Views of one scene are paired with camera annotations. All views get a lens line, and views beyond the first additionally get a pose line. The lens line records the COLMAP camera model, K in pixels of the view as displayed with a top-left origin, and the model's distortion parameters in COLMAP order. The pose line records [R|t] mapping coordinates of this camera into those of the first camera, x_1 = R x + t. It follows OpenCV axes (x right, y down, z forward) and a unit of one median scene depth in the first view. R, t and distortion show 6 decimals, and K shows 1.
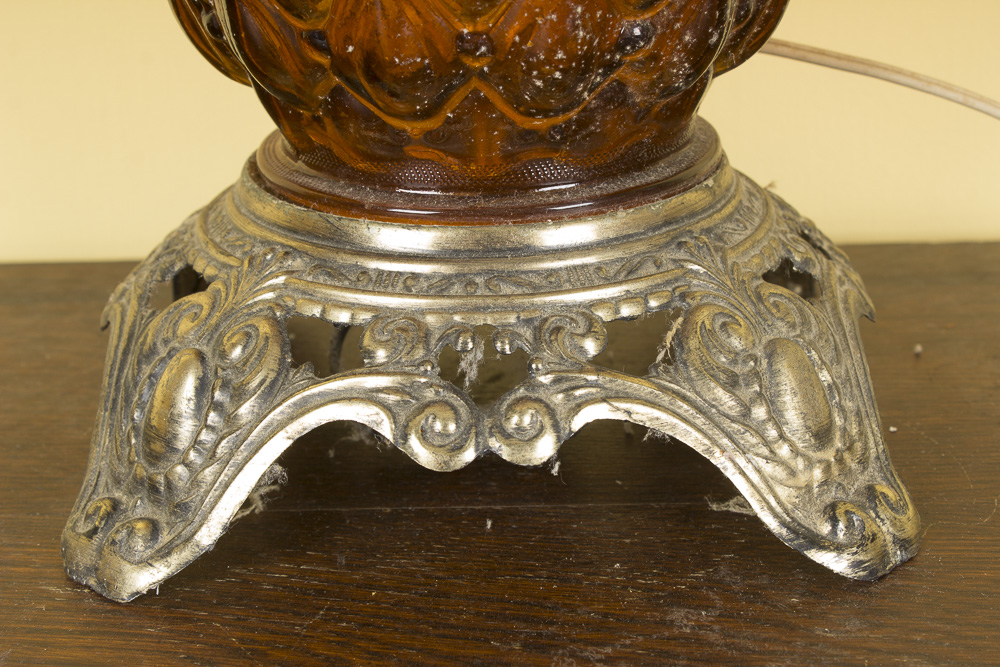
lens RADIAL K [[1848.9, 0, 500.0], [0, 1848.9, 333.5], [0, 0, 1]] dist [0.013763, 0.026597]
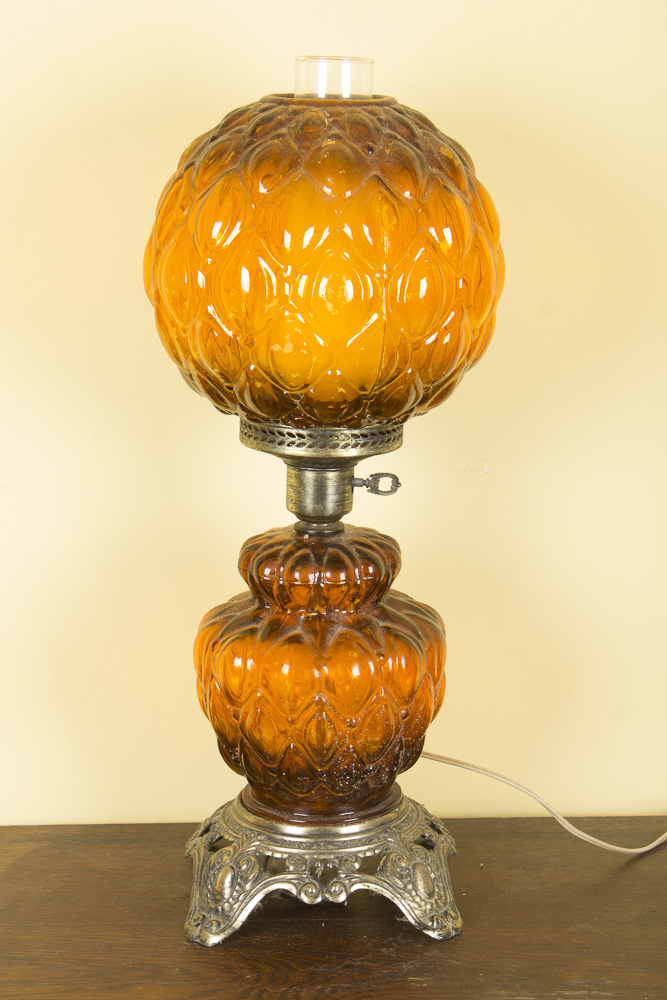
lens RADIAL K [[2341.8, 0, 333.2], [0, 2341.8, 516.9], [0, 0, 1]] dist [0.073079, -0.134289]
pose [[0.999342, 0.009513, 0.035006, -0.137980], [-0.004996, 0.991902, -0.126908, -0.075371], [-0.035930, 0.126649, 0.991297, -3.065238]]
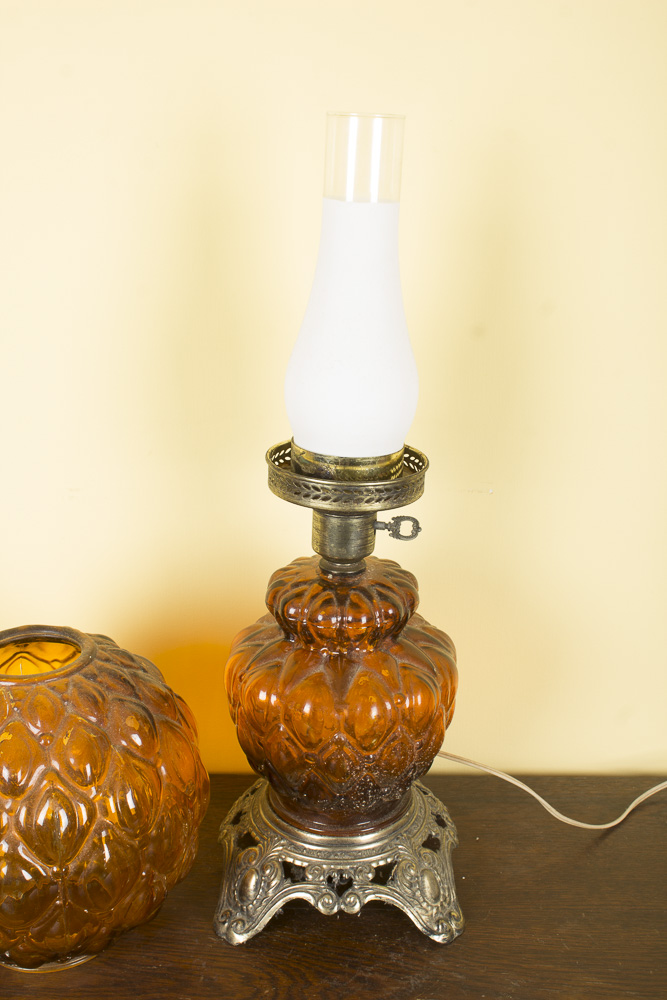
lens RADIAL K [[1186.4, 0, 333.5], [0, 1186.4, 500.0], [0, 0, 1]] dist [-0.078136, -0.006546]
pose [[0.999439, 0.028539, 0.017552, -0.078741], [-0.027977, 0.999114, -0.031455, -0.622620], [-0.018434, 0.030946, 0.999351, -1.228280]]
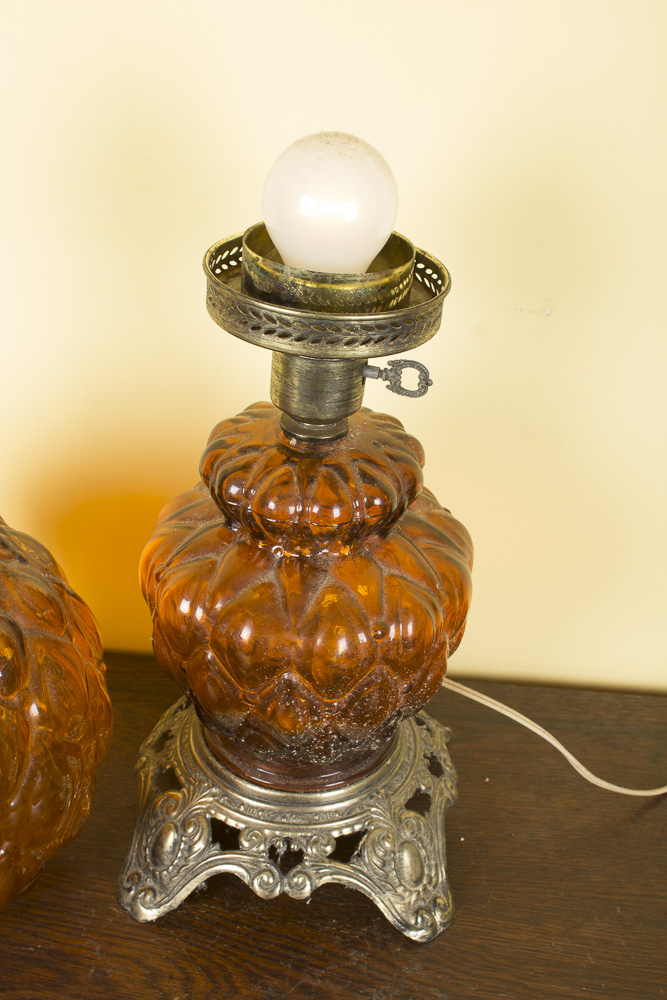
lens RADIAL K [[1285.6, 0, 333.5], [0, 1285.6, 500.0], [0, 0, 1]] dist [-0.075178, -0.010044]
pose [[0.995673, 0.092392, -0.009919, 0.028417], [-0.089322, 0.981048, 0.171949, -0.757788], [0.025618, -0.170319, 0.985056, -0.645417]]
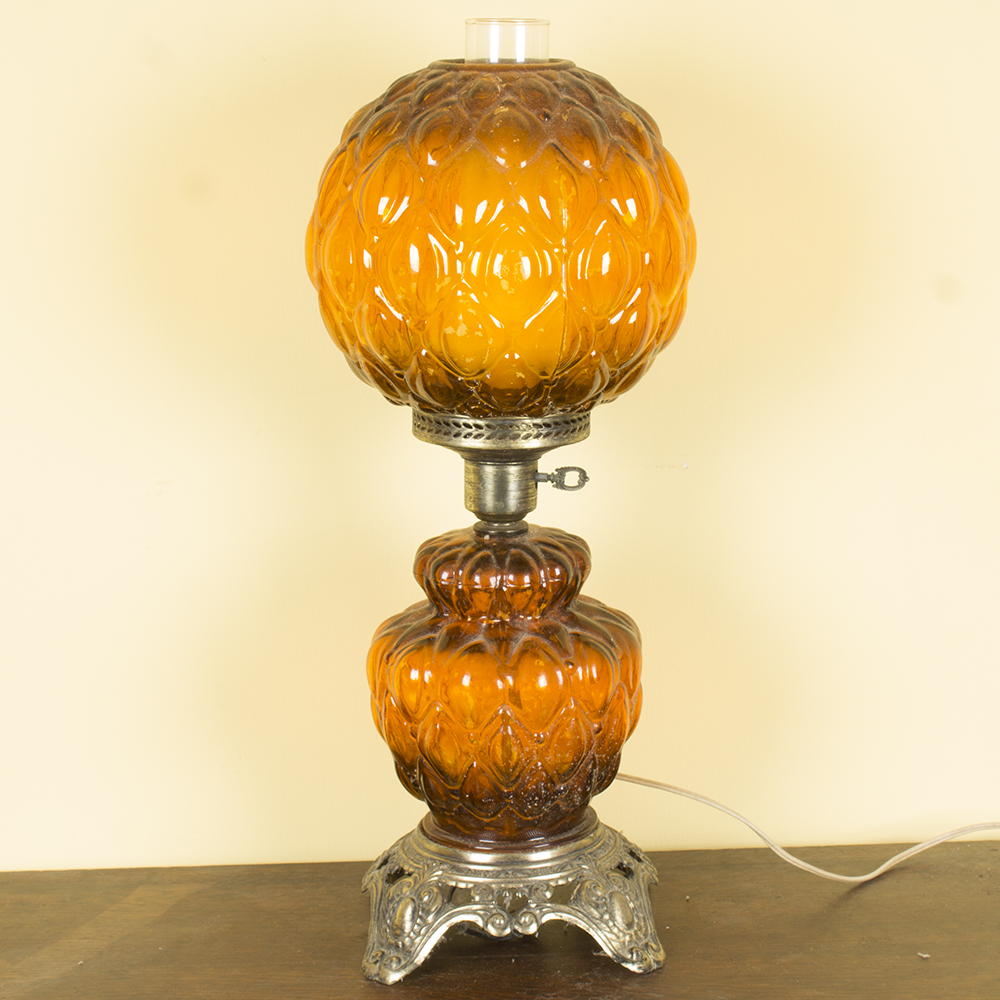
lens RADIAL K [[2828.3, 0, 527.8], [0, 2828.3, 499.3], [0, 0, 1]] dist [-0.017636, -0.738312]
pose [[0.999560, -0.007822, 0.028609, -0.105883], [0.012069, 0.988394, -0.151429, 0.065136], [-0.027093, 0.151707, 0.988054, -3.491547]]
